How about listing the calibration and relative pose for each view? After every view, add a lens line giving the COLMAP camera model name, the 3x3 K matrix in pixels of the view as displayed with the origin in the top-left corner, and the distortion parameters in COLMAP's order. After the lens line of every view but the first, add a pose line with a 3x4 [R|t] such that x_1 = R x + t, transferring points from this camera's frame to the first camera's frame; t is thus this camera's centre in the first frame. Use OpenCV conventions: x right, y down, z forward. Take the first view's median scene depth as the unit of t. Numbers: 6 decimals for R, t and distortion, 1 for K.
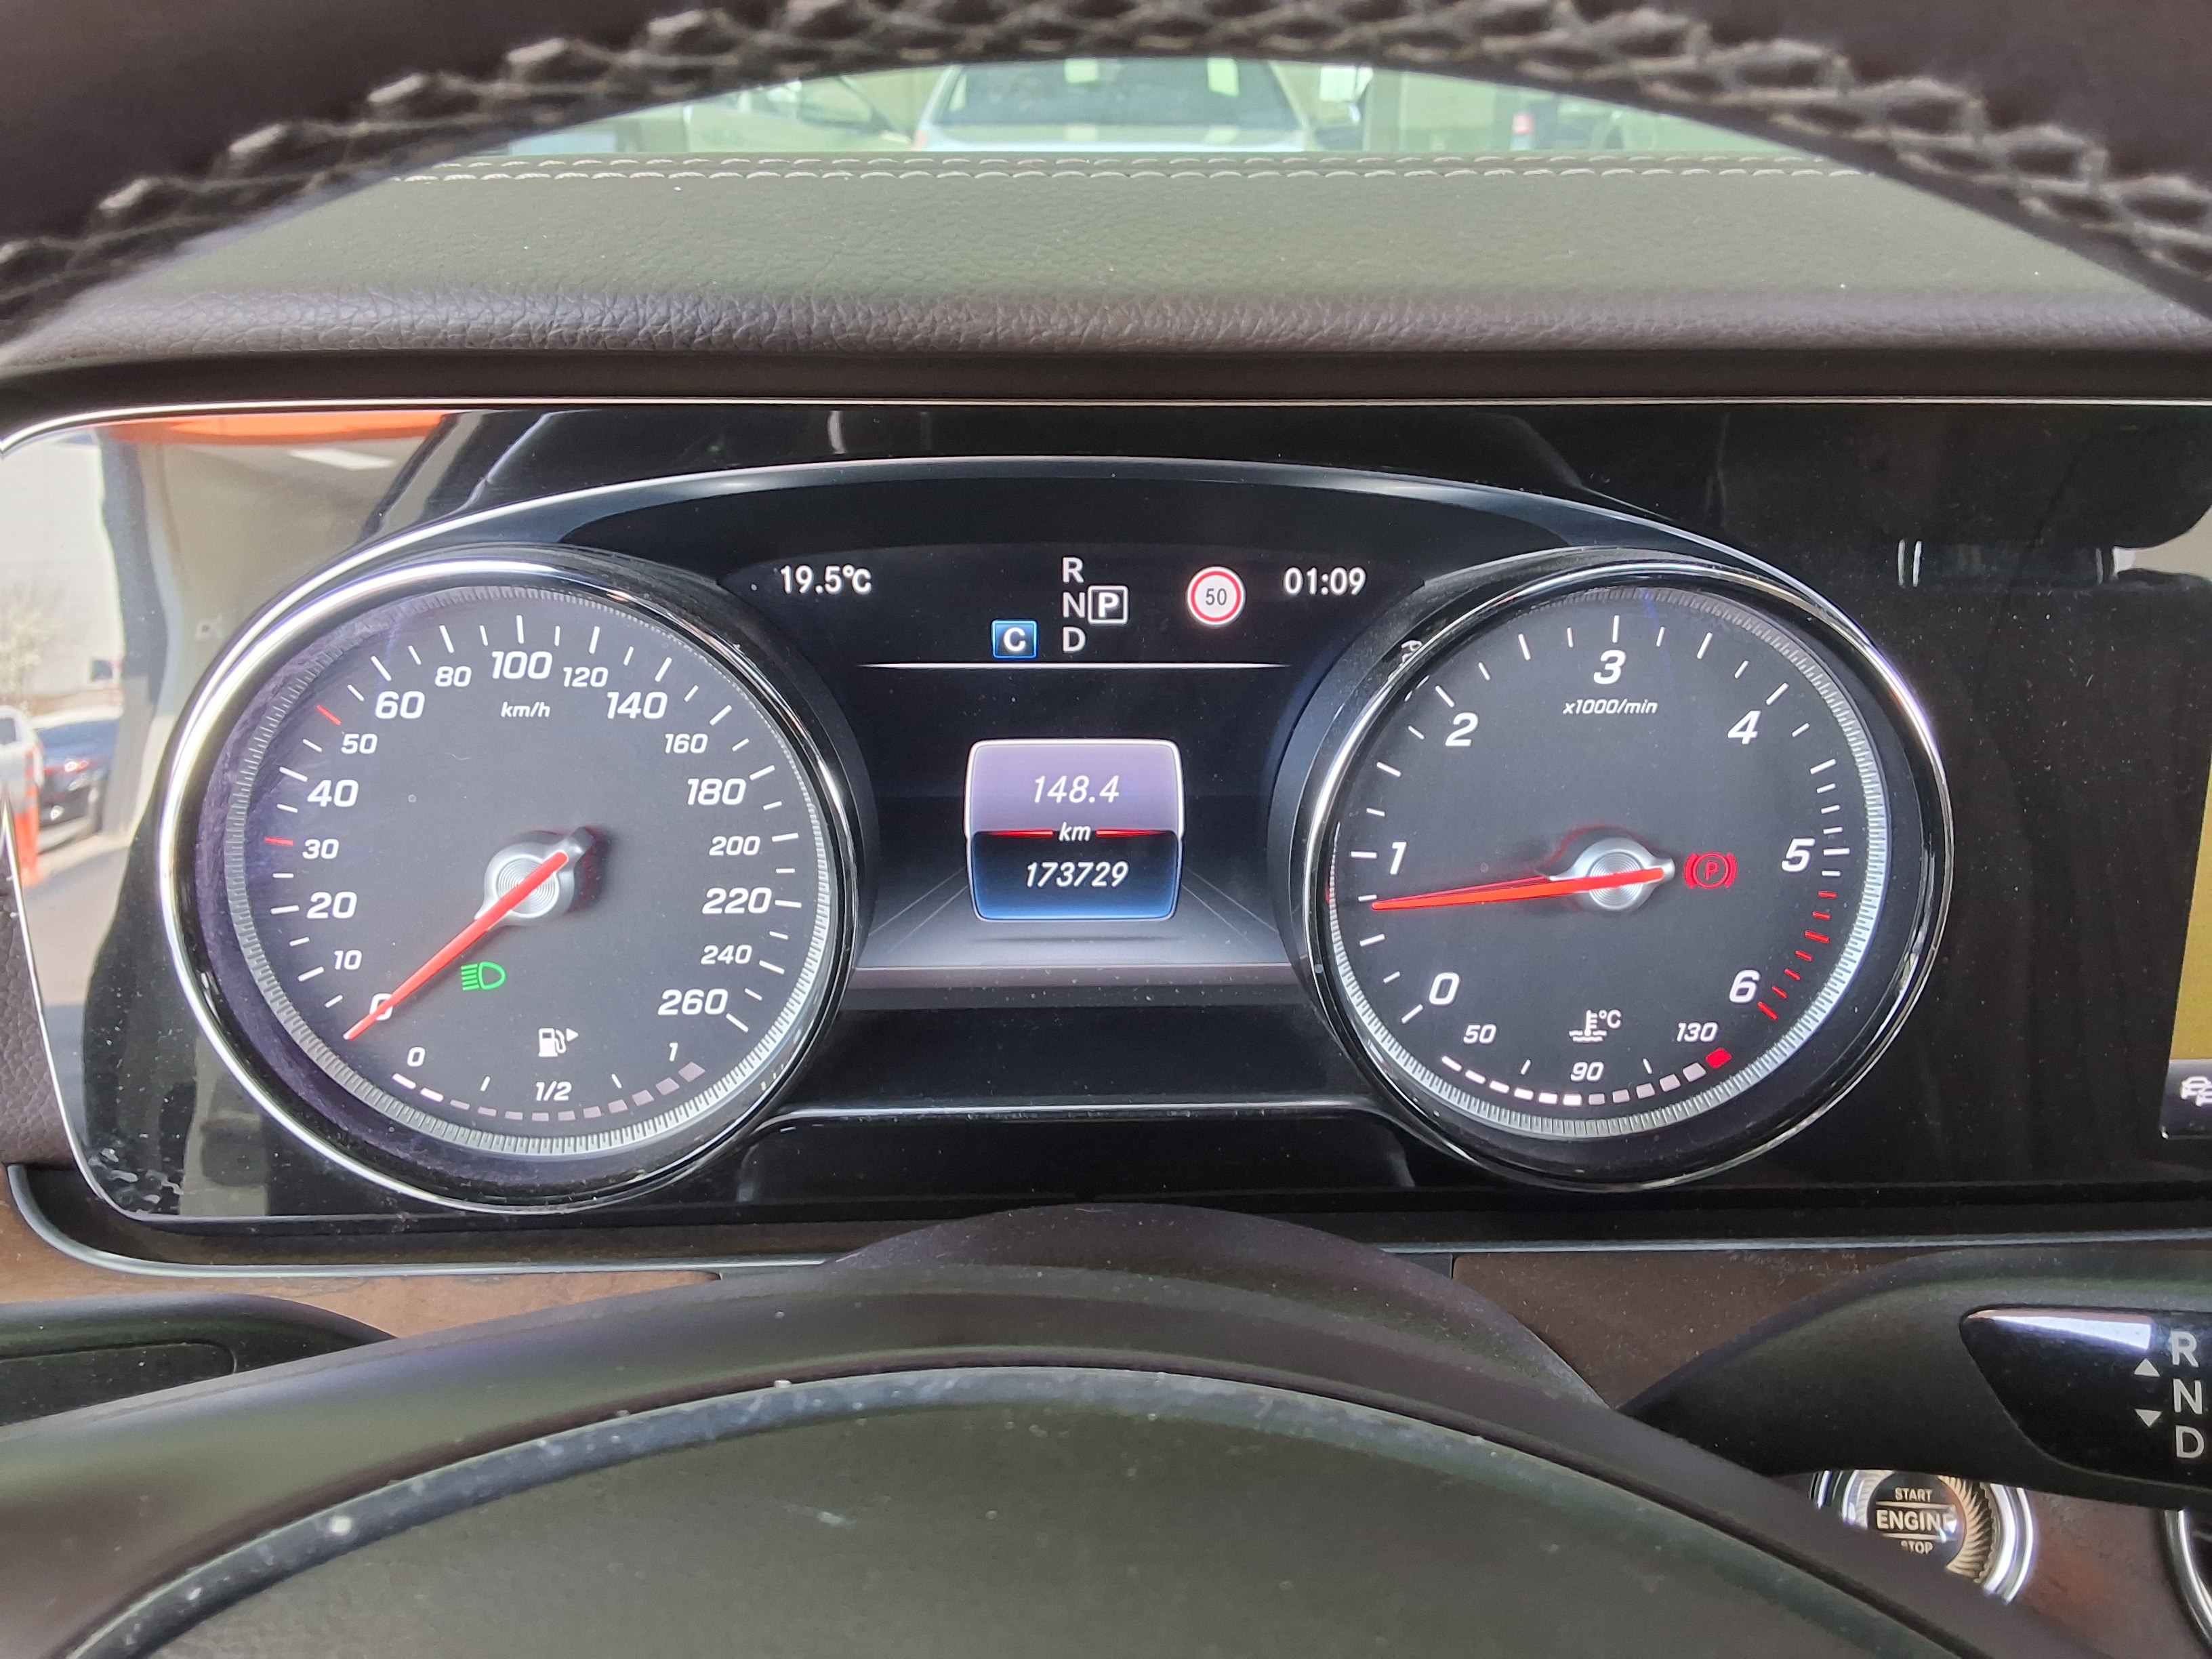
lens RADIAL K [[1825.7, 0, 1217.7], [0, 1825.7, 830.6], [0, 0, 1]] dist [0.171185, -0.182835]
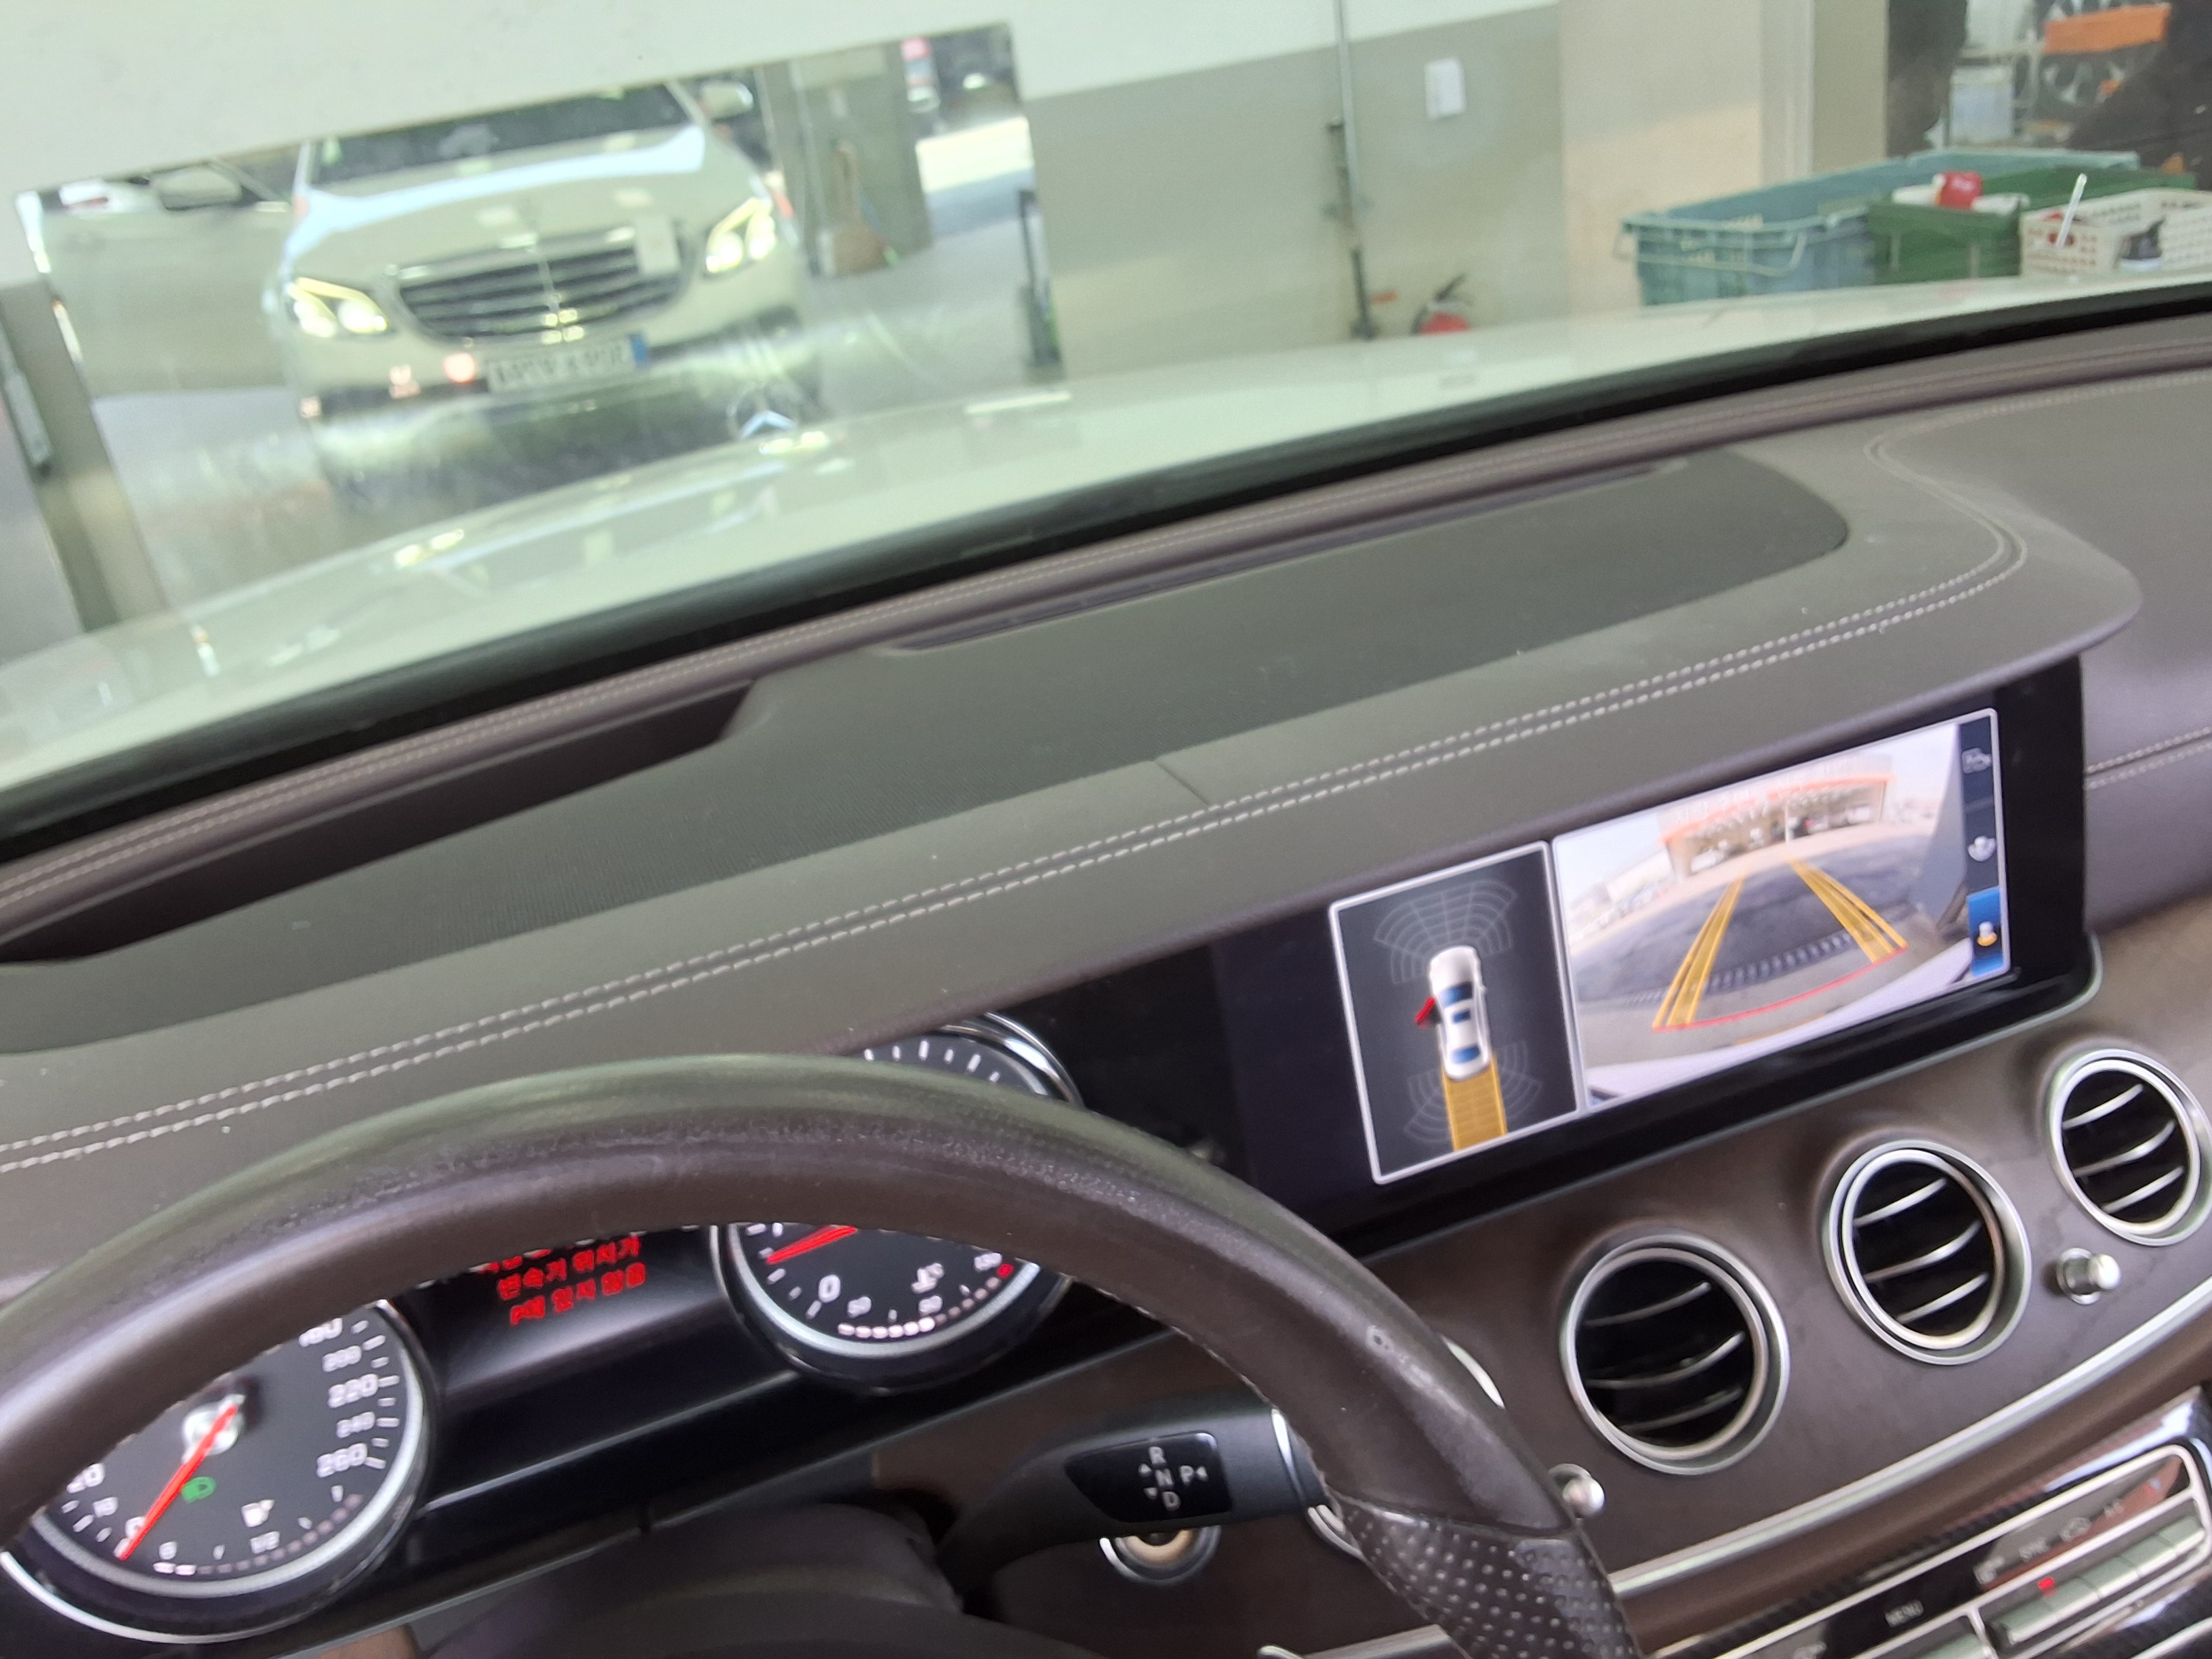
lens RADIAL K [[1825.7, 0, 1217.7], [0, 1825.7, 830.6], [0, 0, 1]] dist [0.171185, -0.182835]
pose [[0.947517, -0.254072, 0.194062, 0.241722], [0.241783, 0.966601, 0.084986, -0.377131], [-0.209173, -0.033605, 0.977301, -0.696206]]
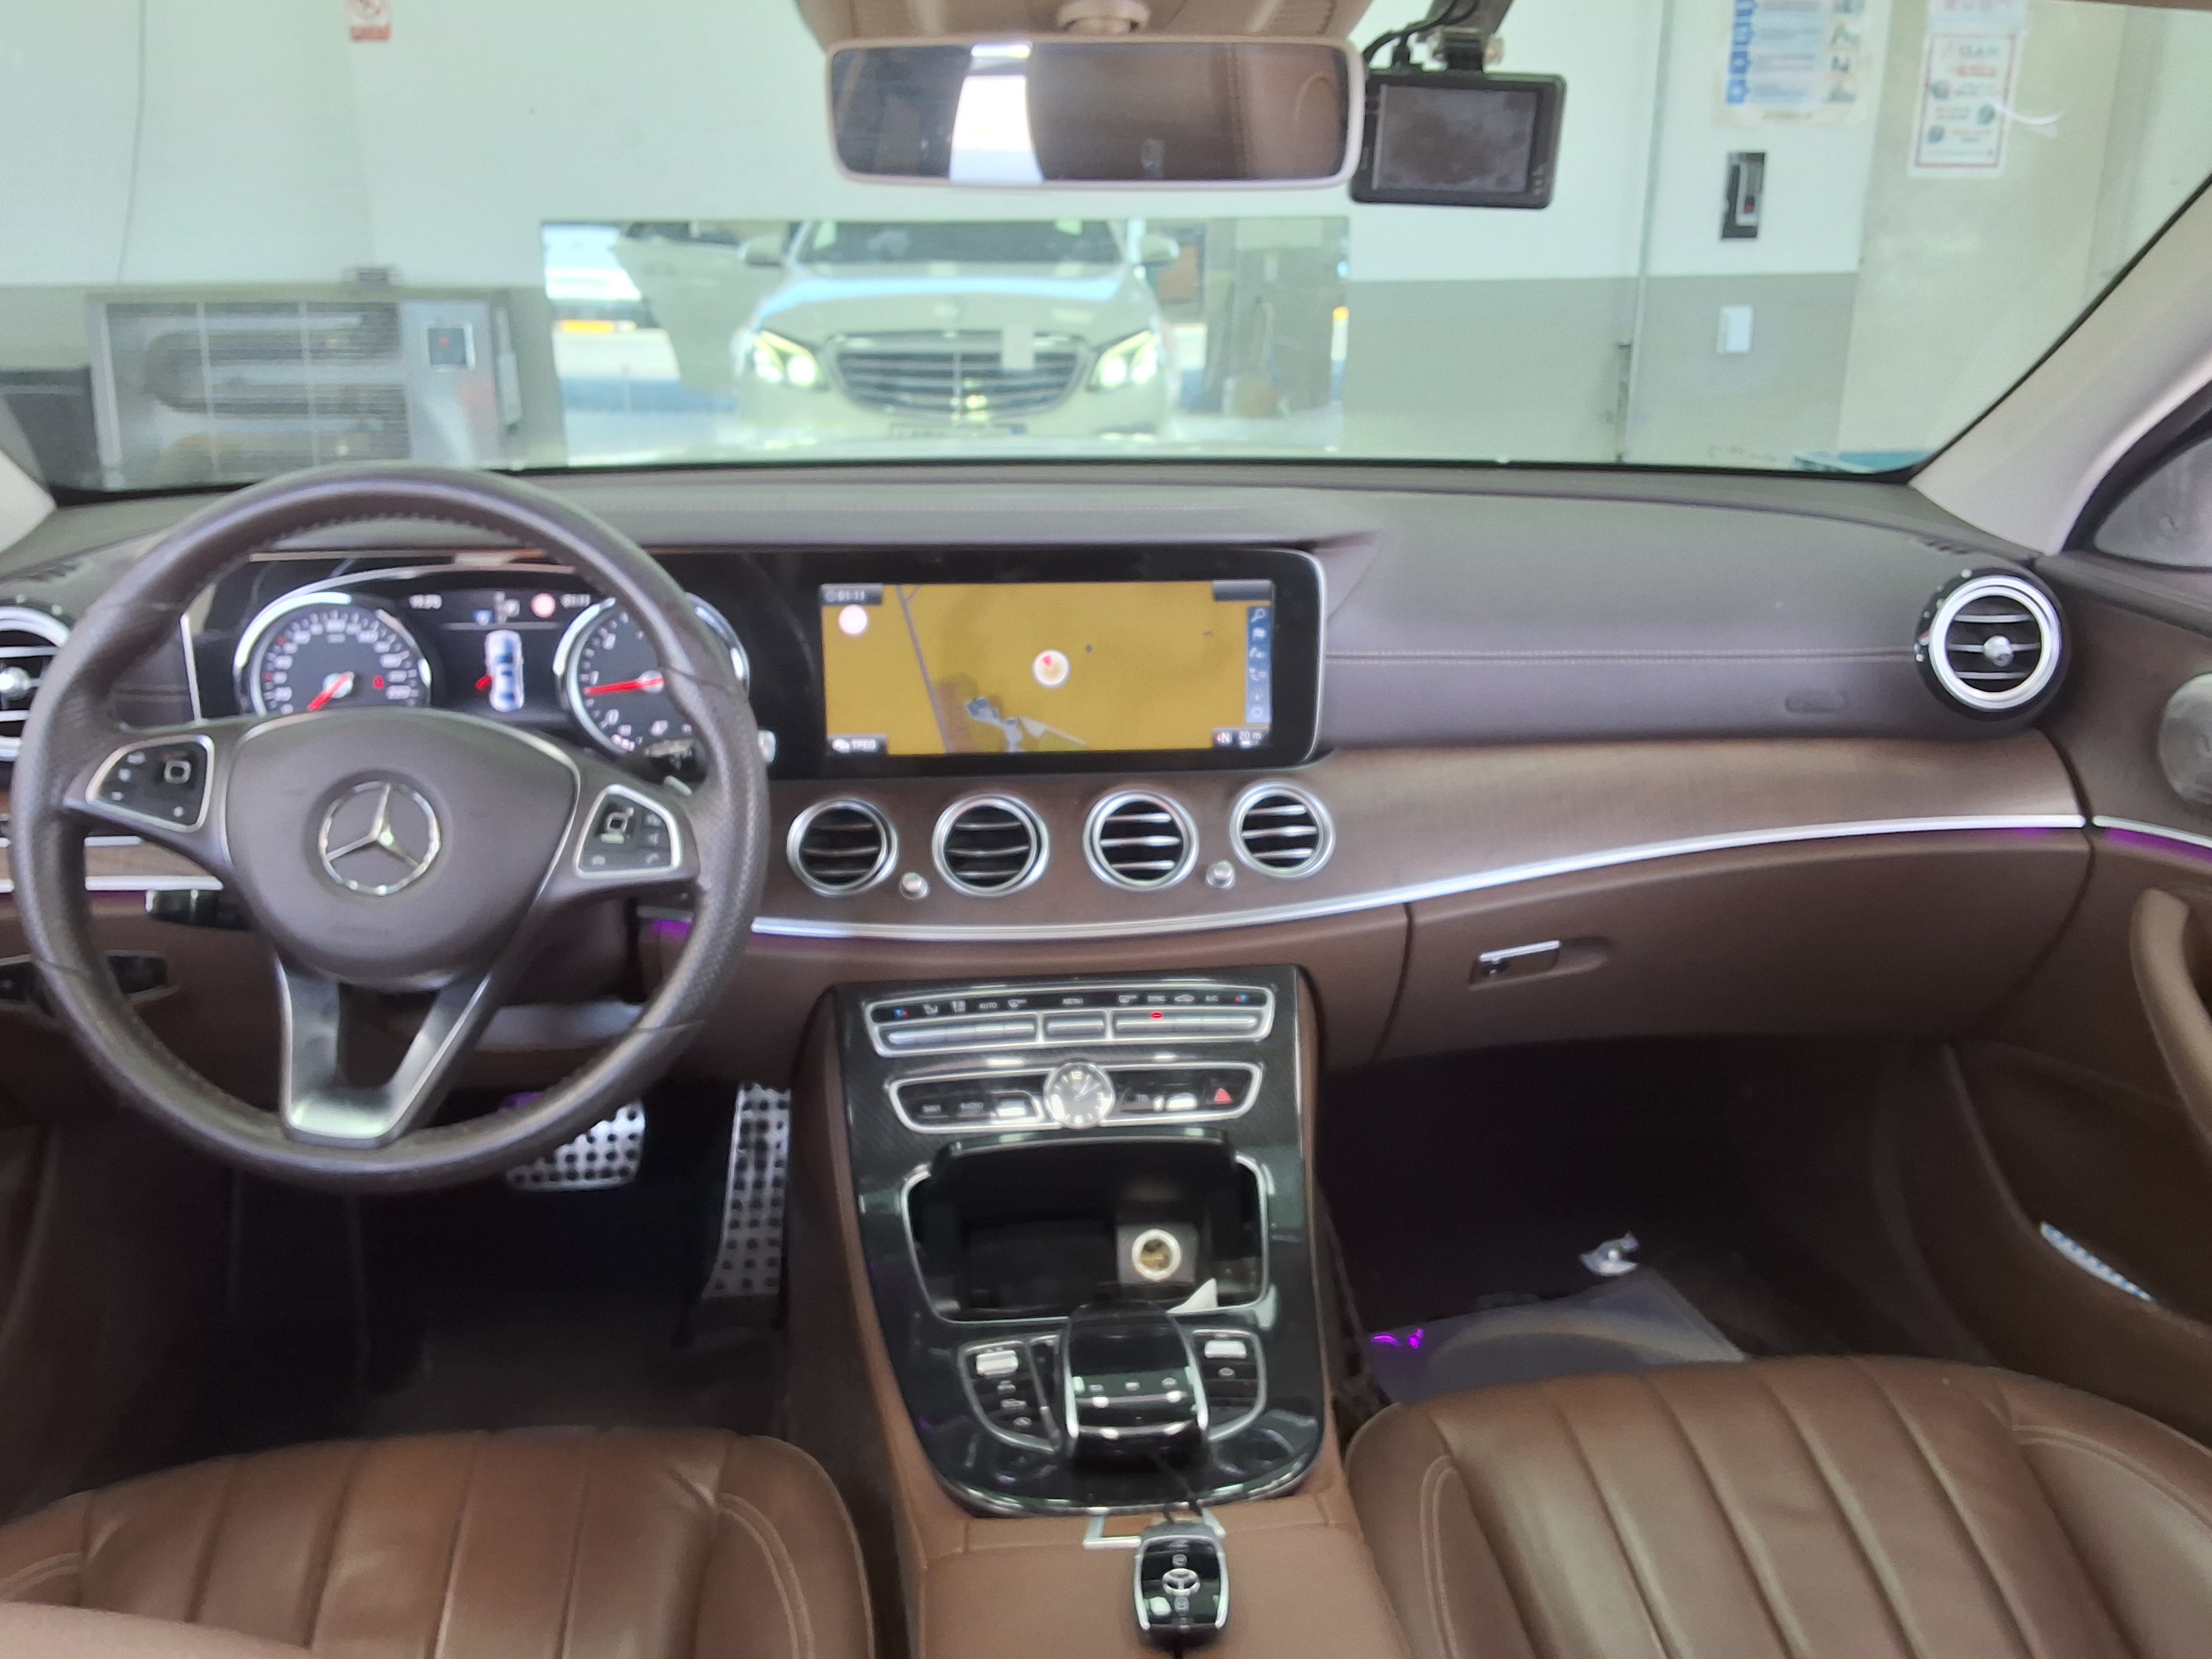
lens RADIAL K [[1825.7, 0, 1217.7], [0, 1825.7, 830.6], [0, 0, 1]] dist [0.171185, -0.182835]
pose [[0.998890, -0.019218, 0.043002, 1.162541], [0.020279, 0.999497, -0.024376, 0.428417], [-0.042512, 0.025221, 0.998778, -2.685411]]
